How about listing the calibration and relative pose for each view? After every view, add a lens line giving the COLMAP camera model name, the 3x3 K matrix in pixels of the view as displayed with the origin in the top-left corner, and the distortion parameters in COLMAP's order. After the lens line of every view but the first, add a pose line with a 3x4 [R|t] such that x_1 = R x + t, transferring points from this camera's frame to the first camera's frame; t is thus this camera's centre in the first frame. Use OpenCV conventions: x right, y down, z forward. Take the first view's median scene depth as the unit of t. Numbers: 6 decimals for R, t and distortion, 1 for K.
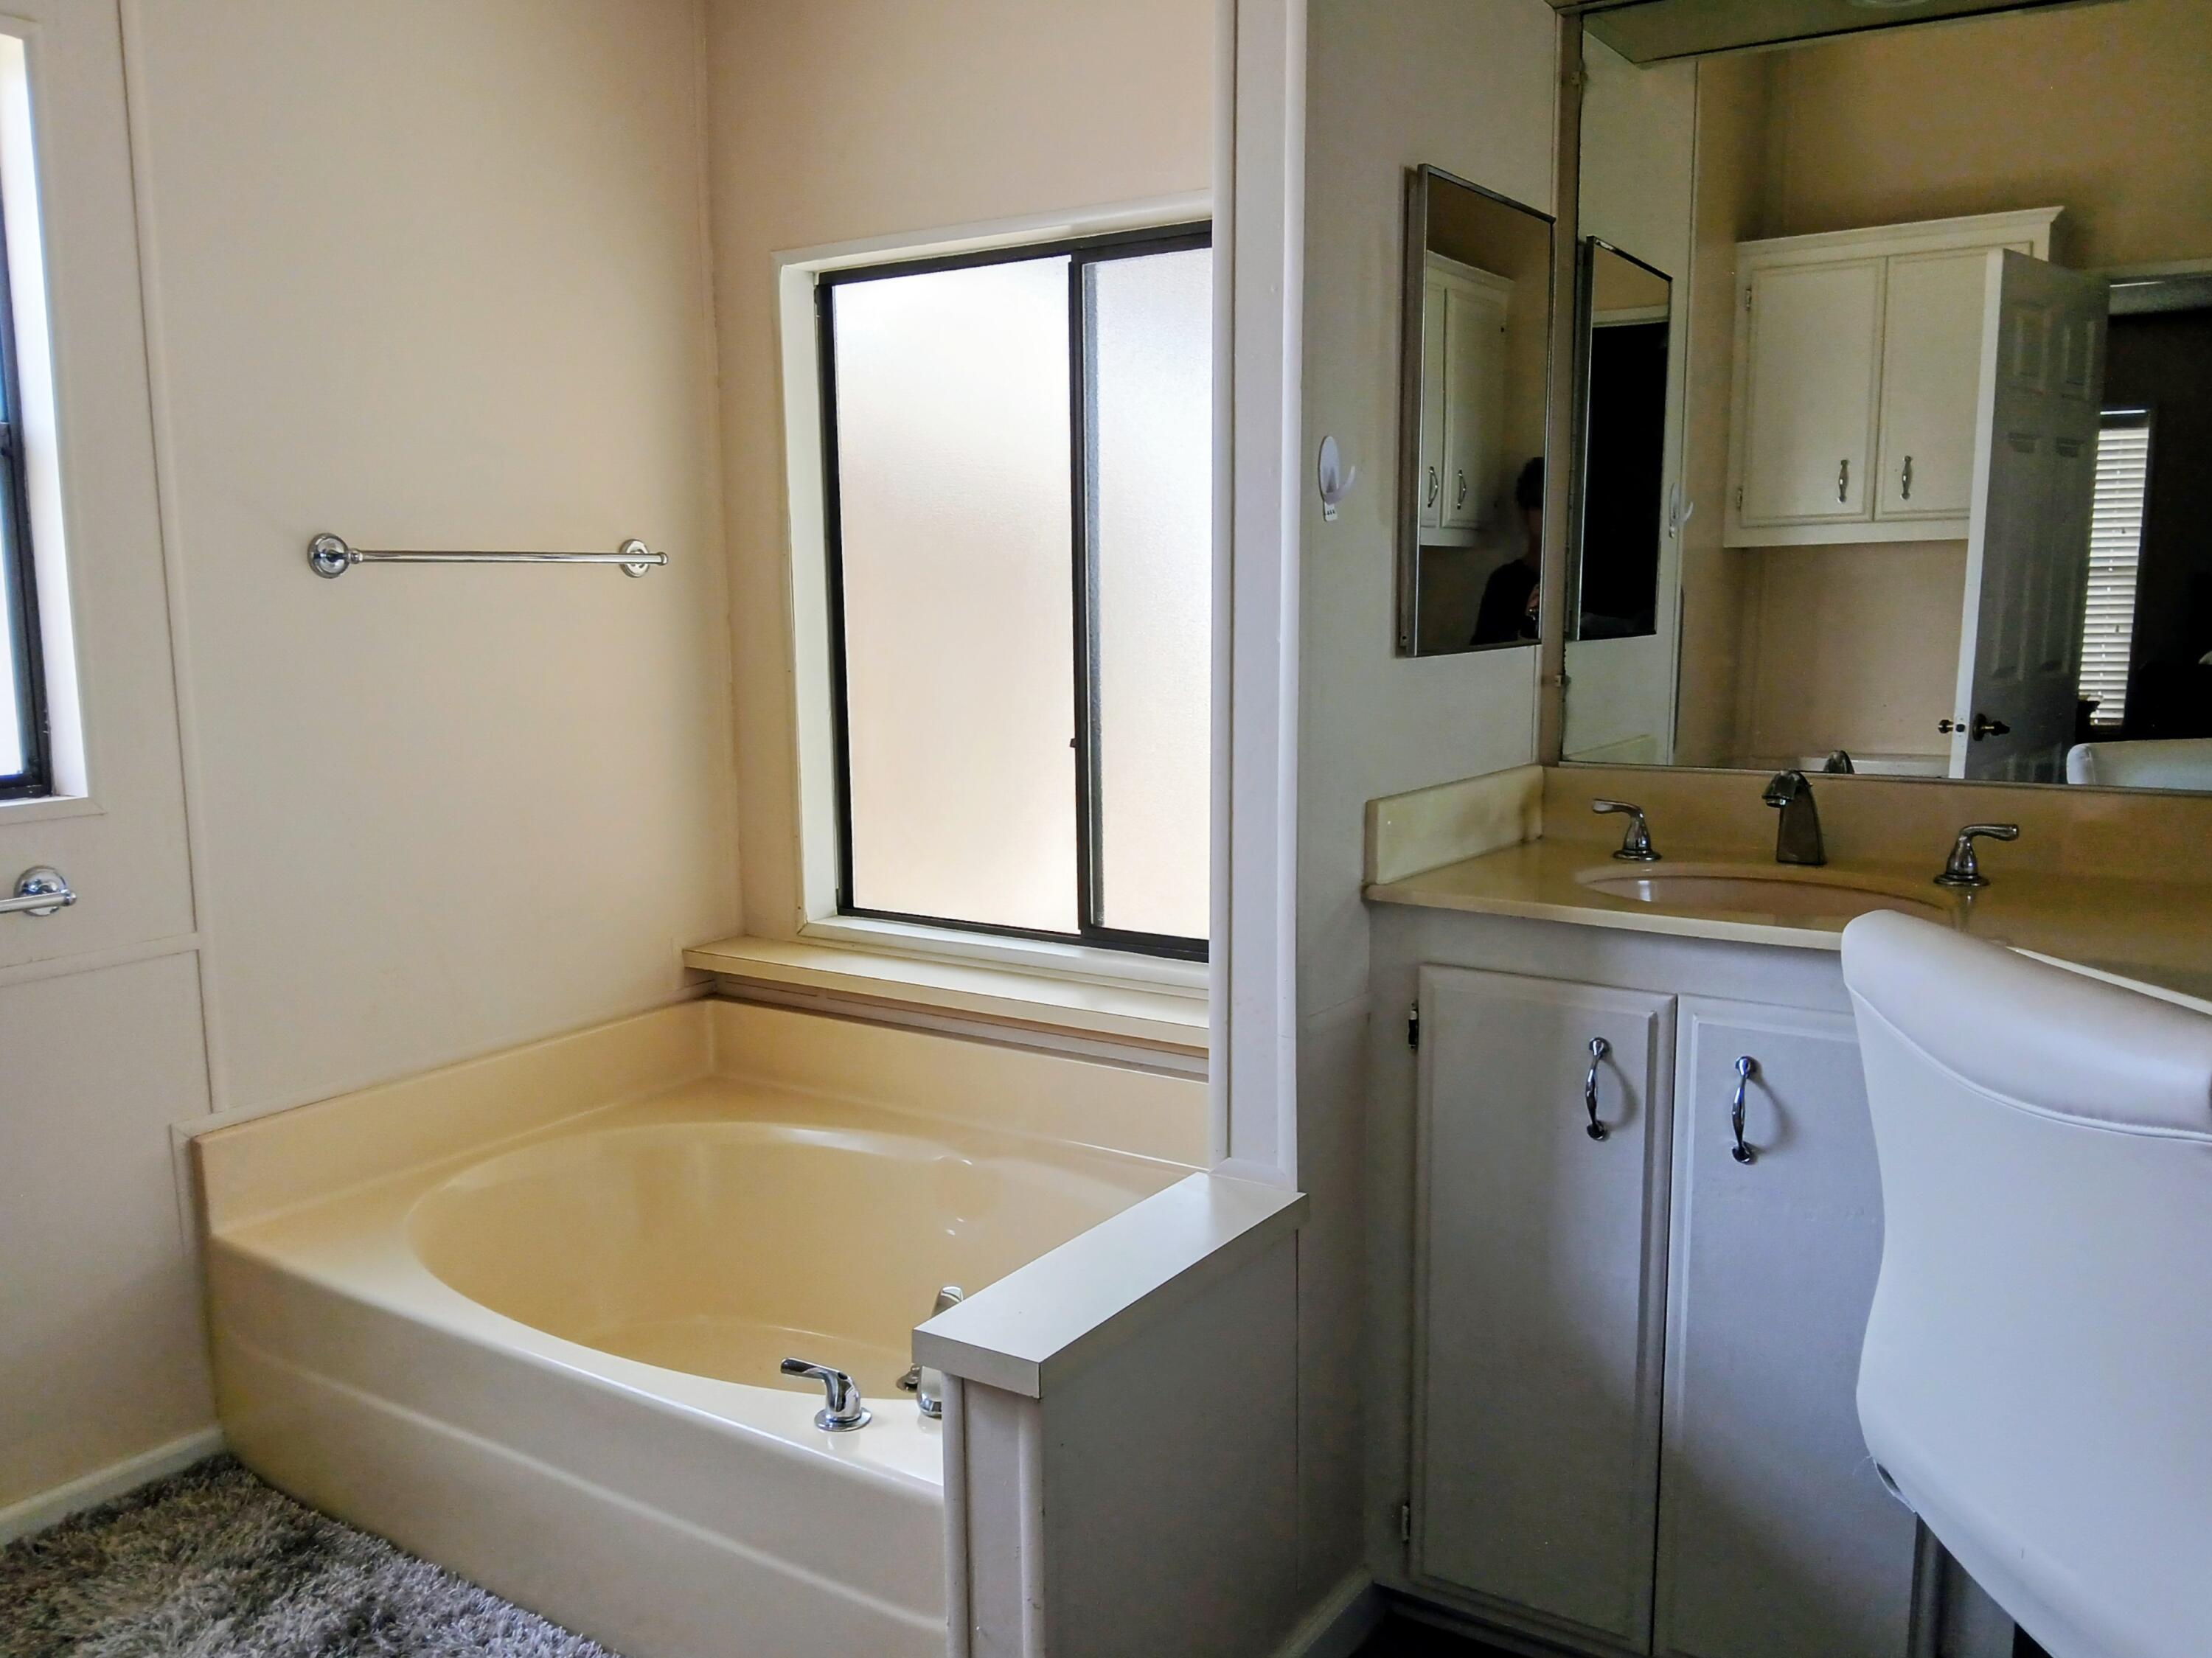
lens RADIAL K [[1807.5, 0, 1106.0], [0, 1807.5, 829.0], [0, 0, 1]] dist [0.006912, 0.004045]
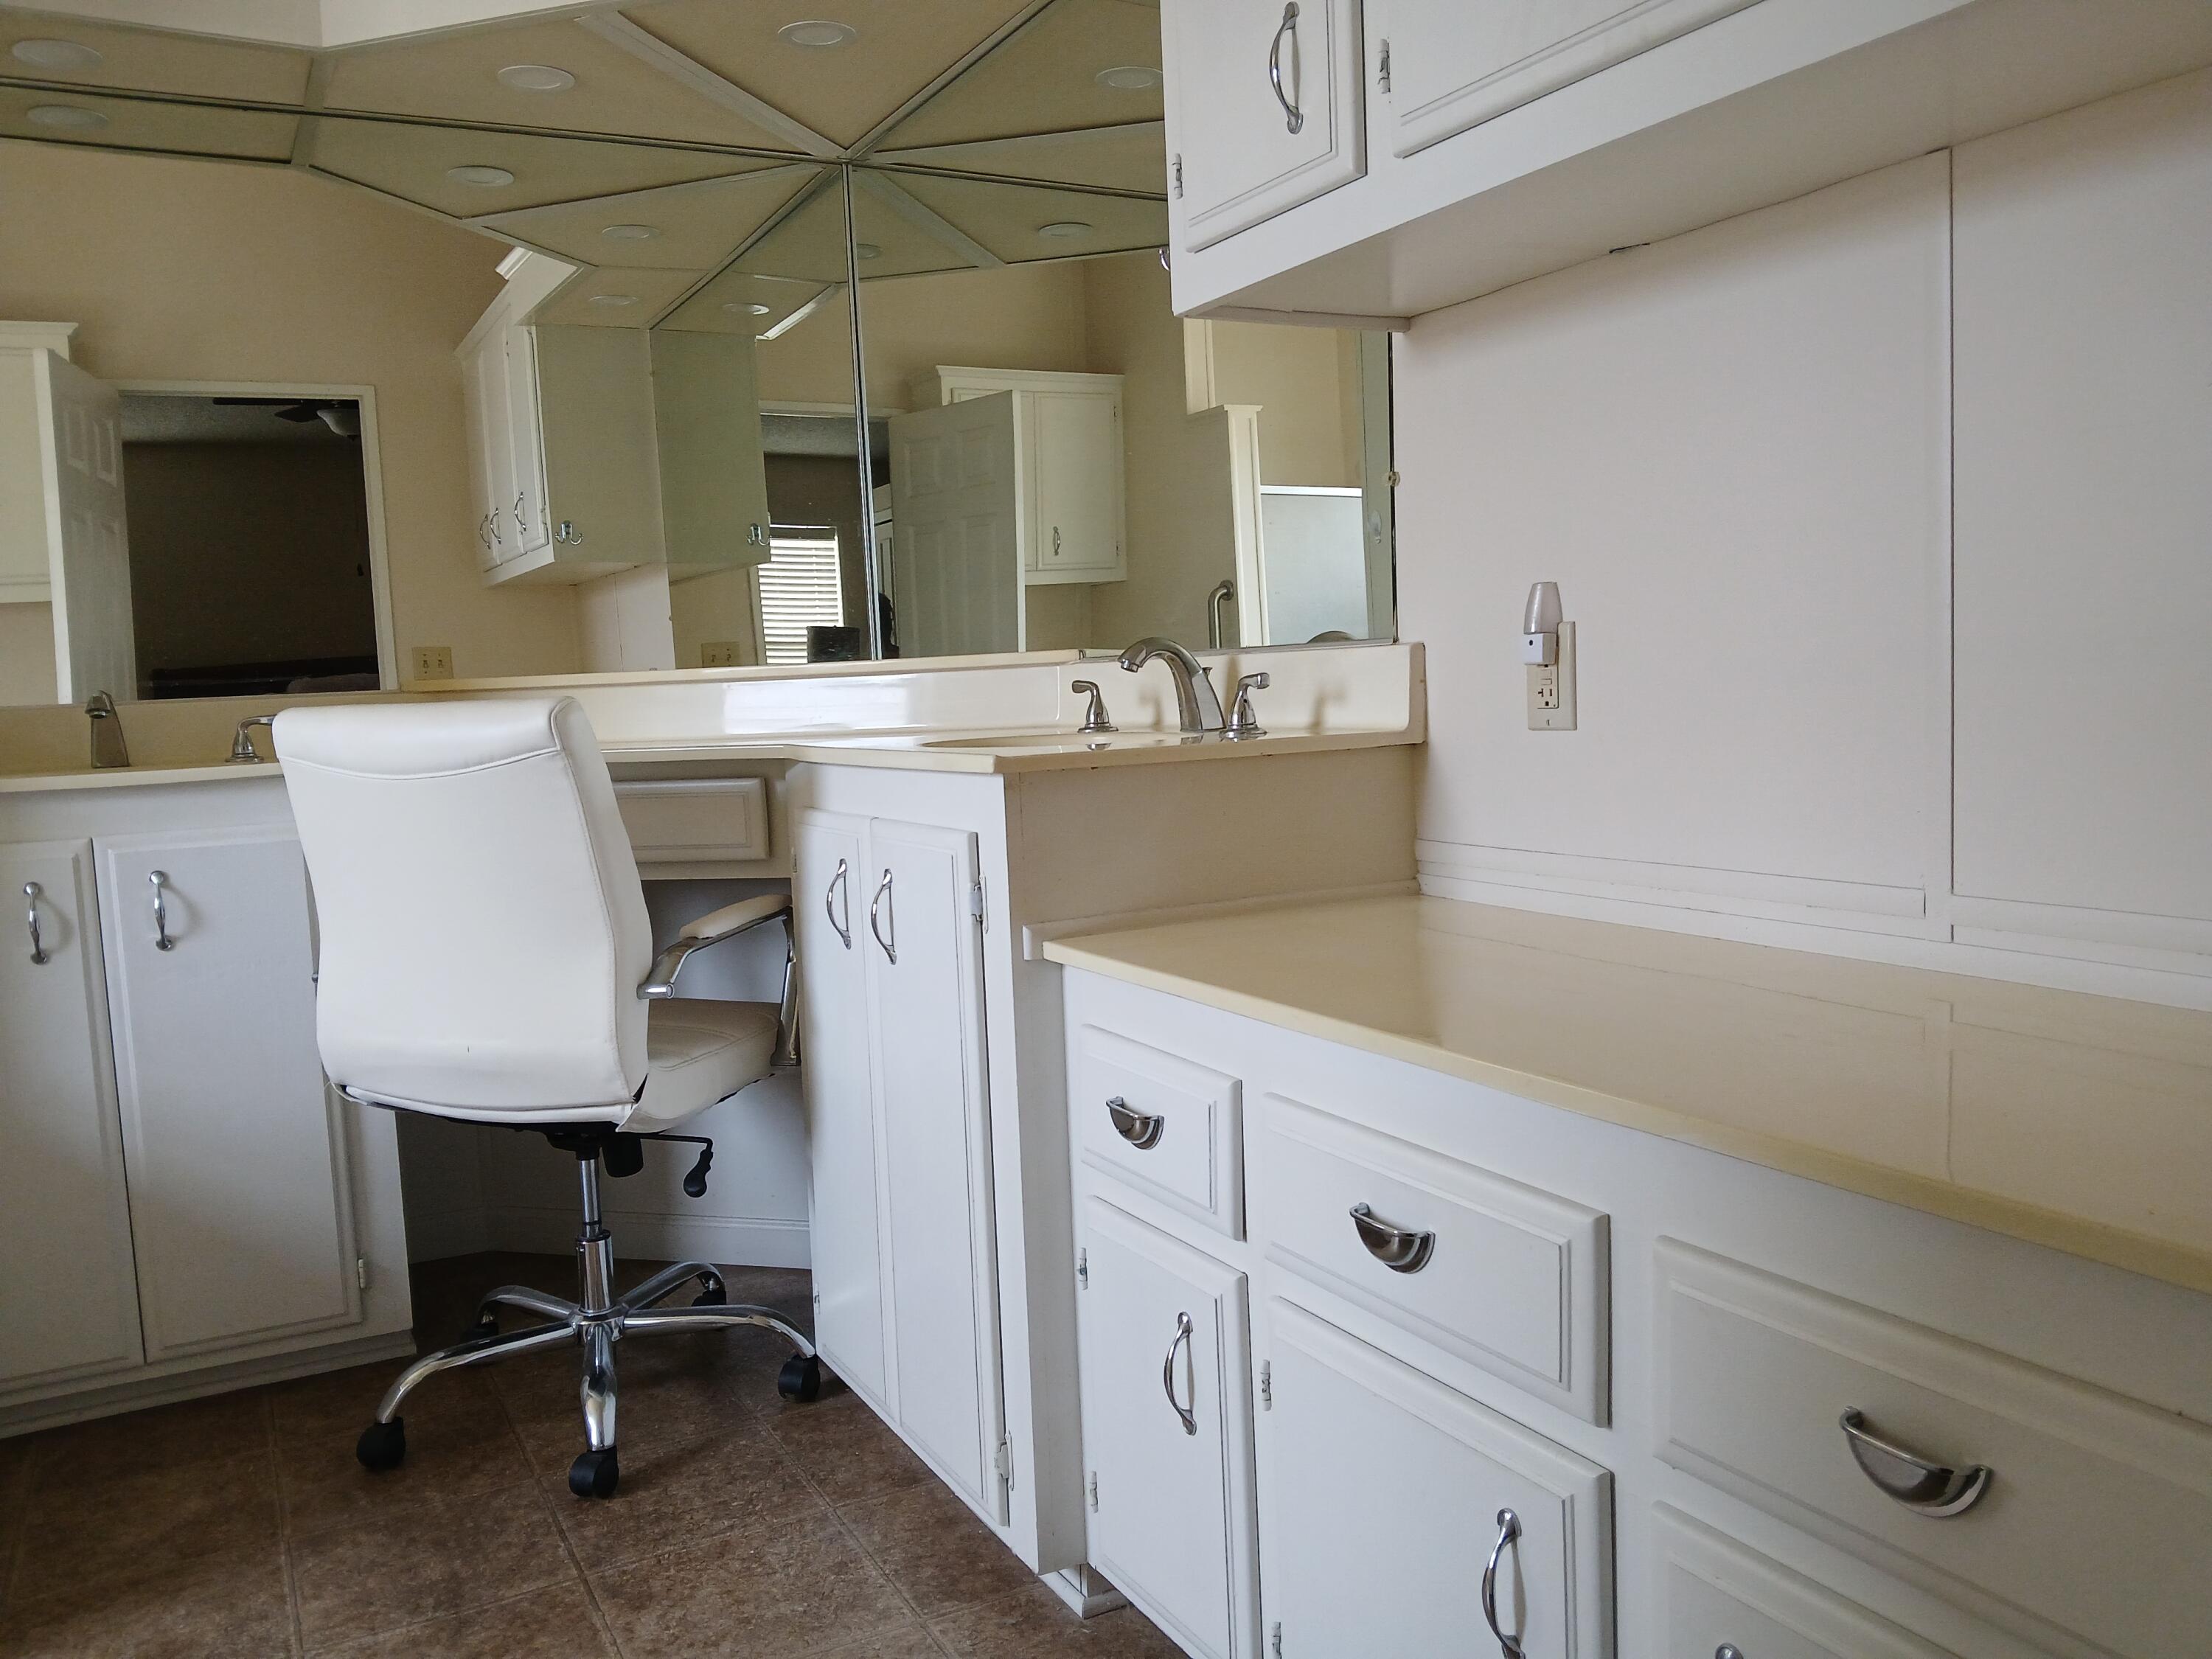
lens RADIAL K [[1741.3, 0, 1106.0], [0, 1741.3, 829.5], [0, 0, 1]] dist [-0.005814, -0.009143]
pose [[0.468932, -0.093237, 0.878299, -0.440017], [0.161922, 0.986634, 0.018287, 0.178751], [-0.868265, 0.133640, 0.477761, -0.241313]]
